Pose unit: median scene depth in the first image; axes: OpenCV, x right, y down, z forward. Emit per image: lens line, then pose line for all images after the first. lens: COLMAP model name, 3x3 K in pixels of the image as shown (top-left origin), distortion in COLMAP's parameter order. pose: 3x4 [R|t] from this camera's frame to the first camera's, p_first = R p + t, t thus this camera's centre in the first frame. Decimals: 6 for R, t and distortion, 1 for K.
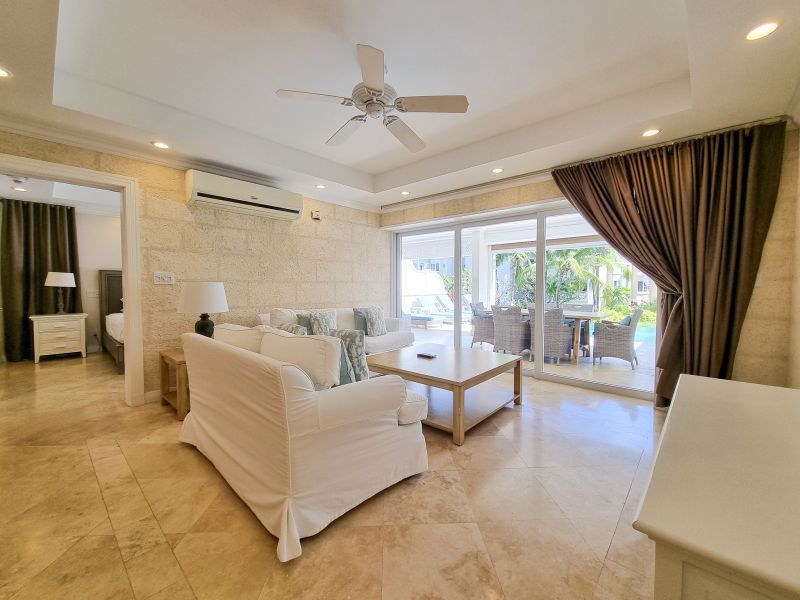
lens RADIAL K [[333.2, 0, 400.0], [0, 333.2, 300.0], [0, 0, 1]] dist [-0.001074, -0.000270]
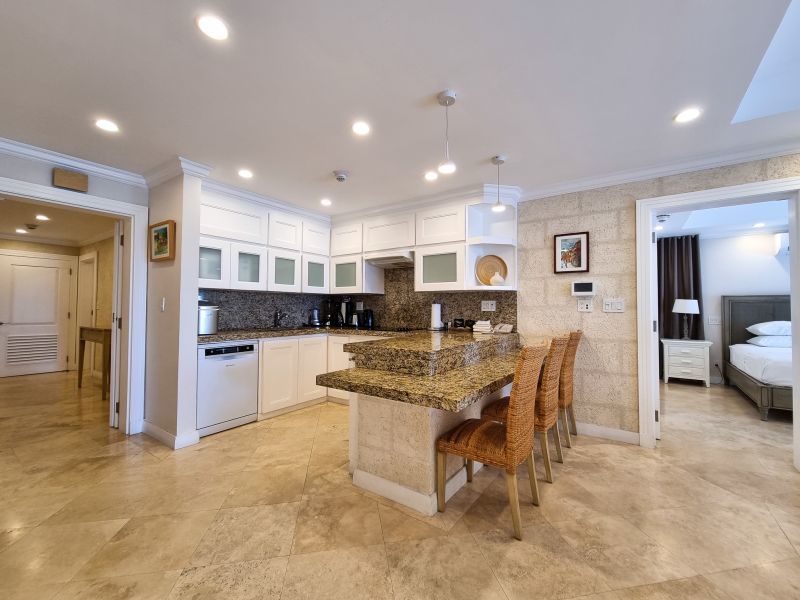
lens RADIAL K [[333.2, 0, 400.0], [0, 333.2, 300.0], [0, 0, 1]] dist [-0.001074, -0.000270]
pose [[0.124424, -0.025903, -0.991891, -0.099443], [-0.048048, 0.998329, -0.032098, -0.005002], [0.991065, 0.051652, 0.122972, -0.011482]]
